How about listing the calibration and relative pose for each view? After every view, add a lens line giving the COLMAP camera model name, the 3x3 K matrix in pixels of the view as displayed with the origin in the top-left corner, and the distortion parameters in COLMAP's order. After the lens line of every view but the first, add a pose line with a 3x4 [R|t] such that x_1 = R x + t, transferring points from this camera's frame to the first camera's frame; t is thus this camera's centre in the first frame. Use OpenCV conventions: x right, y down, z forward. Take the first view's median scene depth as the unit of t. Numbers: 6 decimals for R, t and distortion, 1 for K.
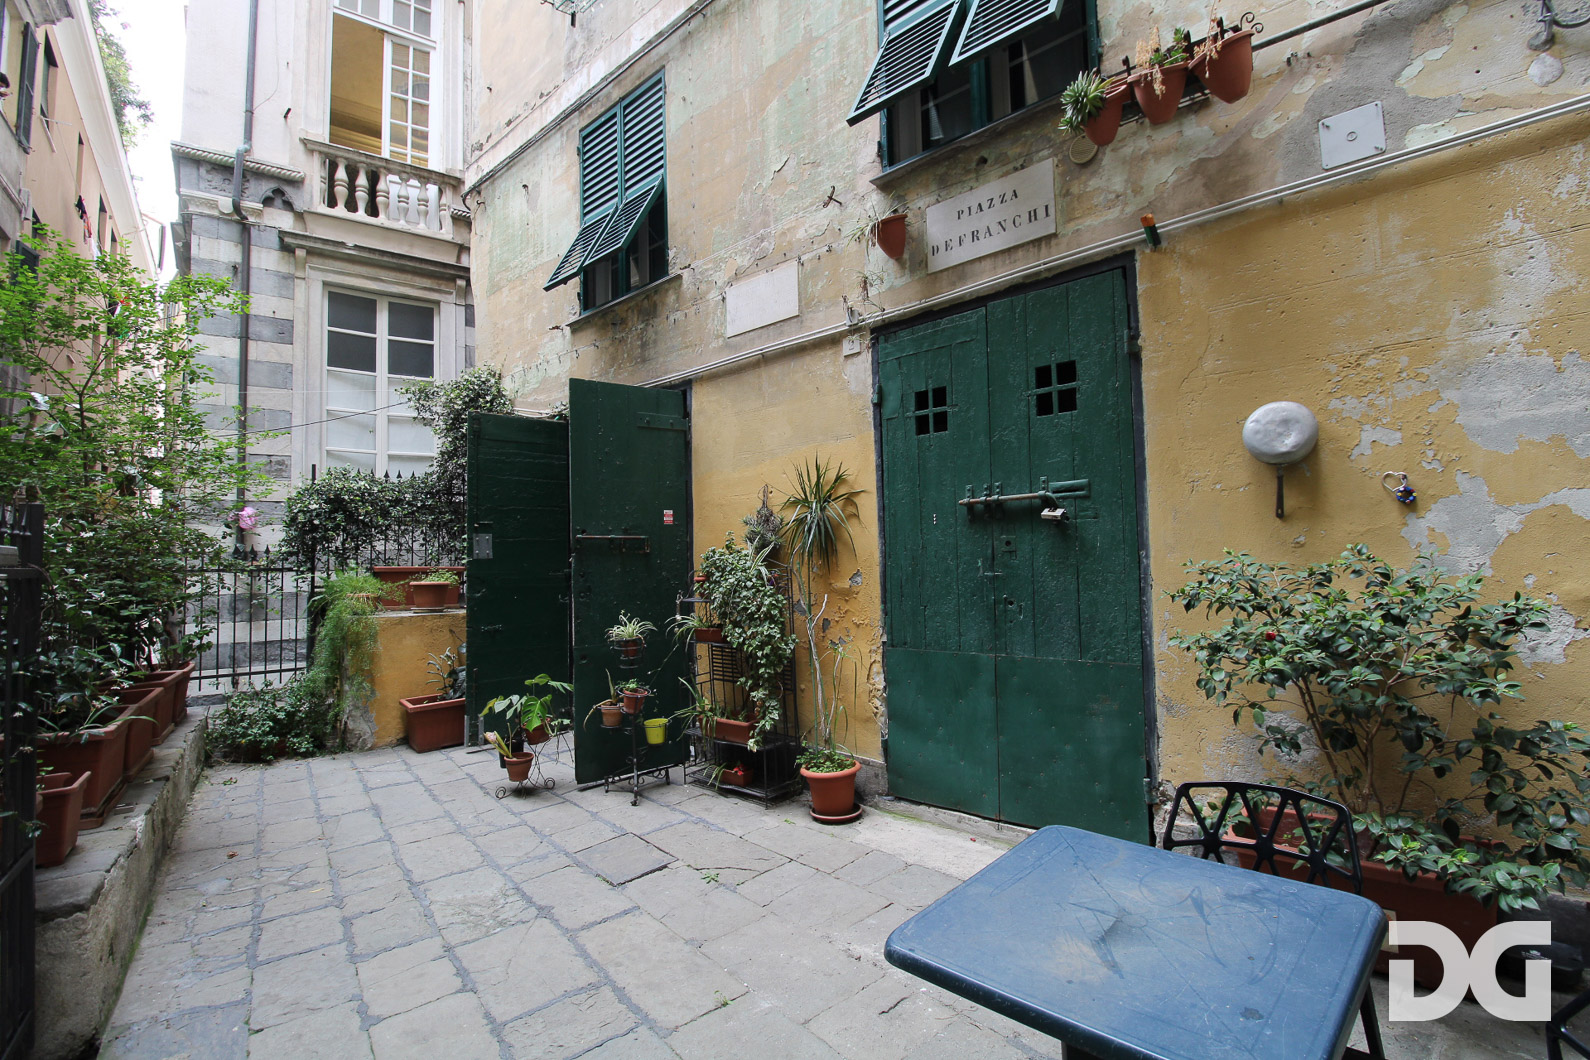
lens RADIAL K [[734.7, 0, 805.4], [0, 734.7, 516.8], [0, 0, 1]] dist [0.000818, -0.012994]
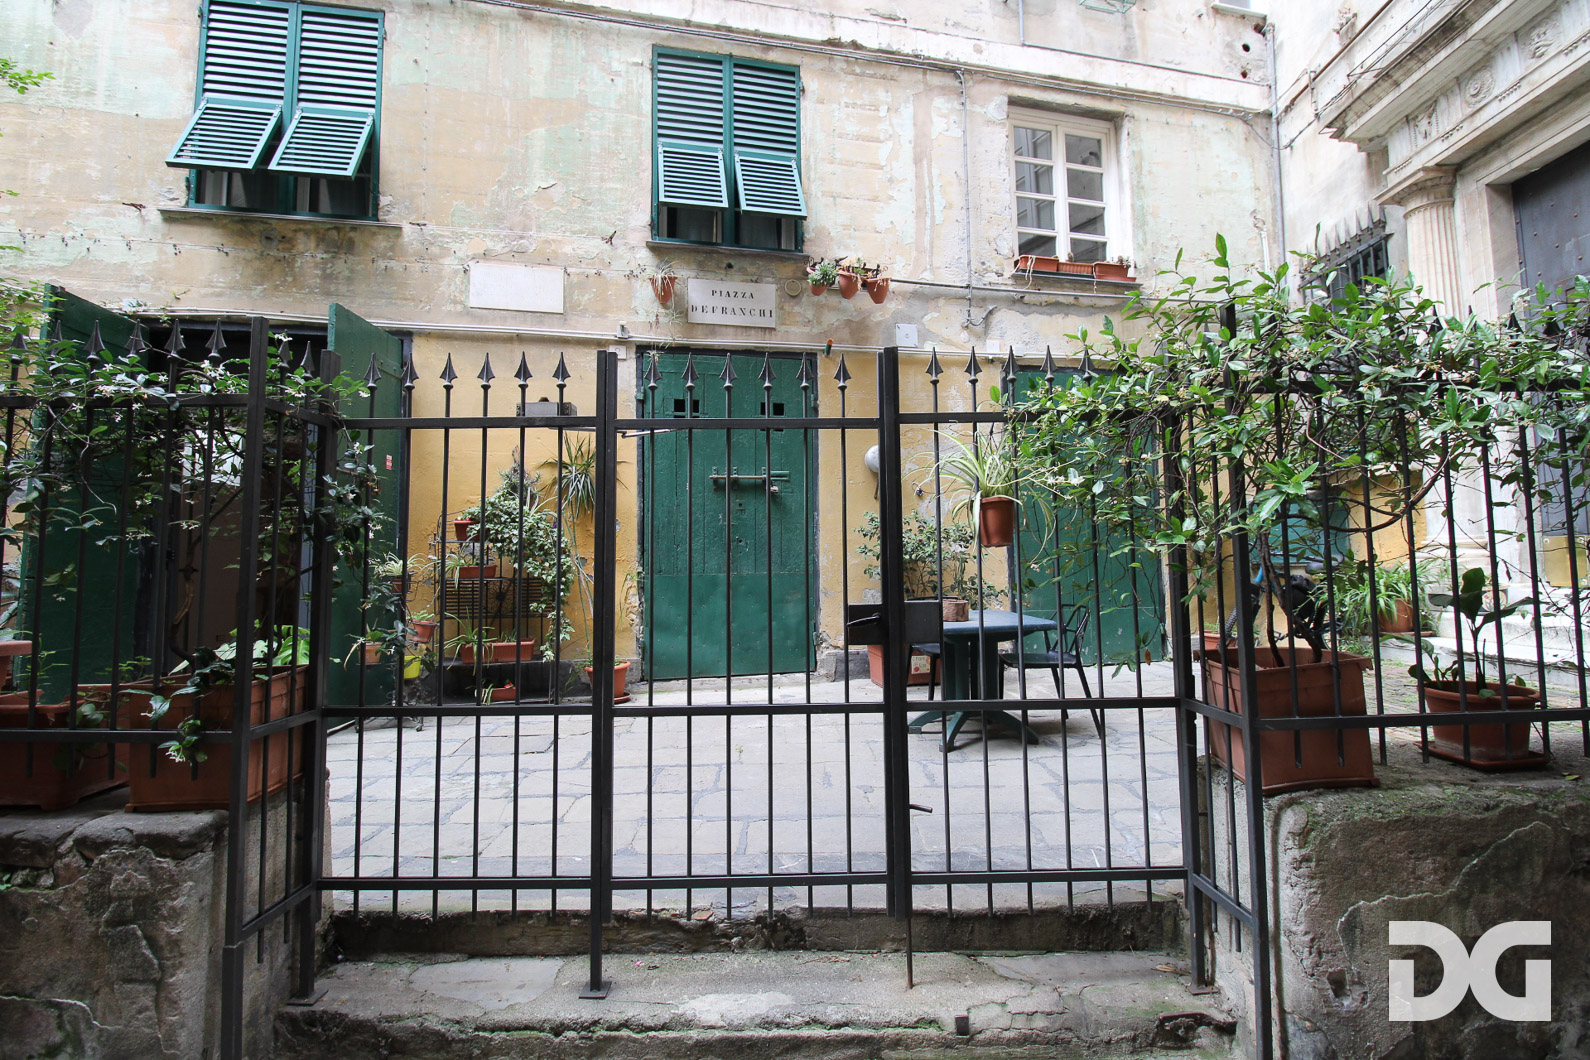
lens RADIAL K [[734.7, 0, 805.4], [0, 734.7, 516.8], [0, 0, 1]] dist [0.000818, -0.012994]
pose [[0.573557, 0.078296, 0.815415, -0.630152], [-0.049848, 0.996913, -0.060661, 0.100204], [-0.817648, -0.005854, 0.575689, -0.037143]]
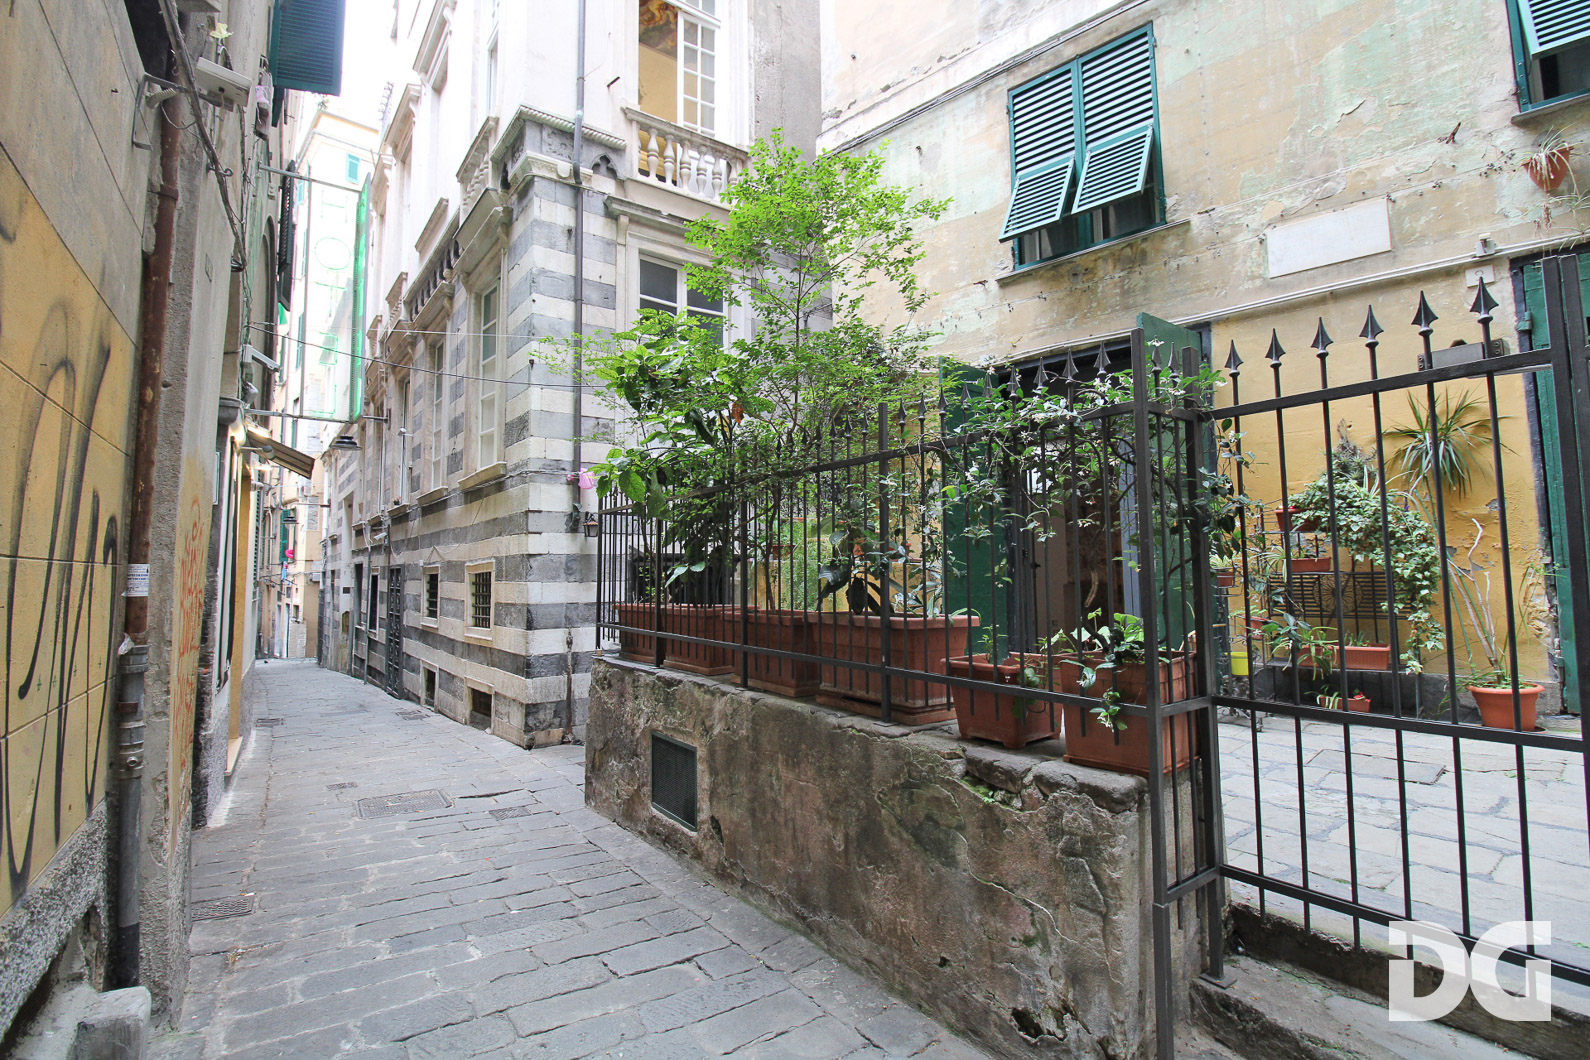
lens RADIAL K [[734.7, 0, 805.4], [0, 734.7, 516.8], [0, 0, 1]] dist [0.000818, -0.012994]
pose [[0.999858, 0.015108, -0.007494, -0.671456], [-0.015267, 0.999652, -0.021536, 0.105802], [0.007166, 0.021647, 0.999740, -0.003284]]
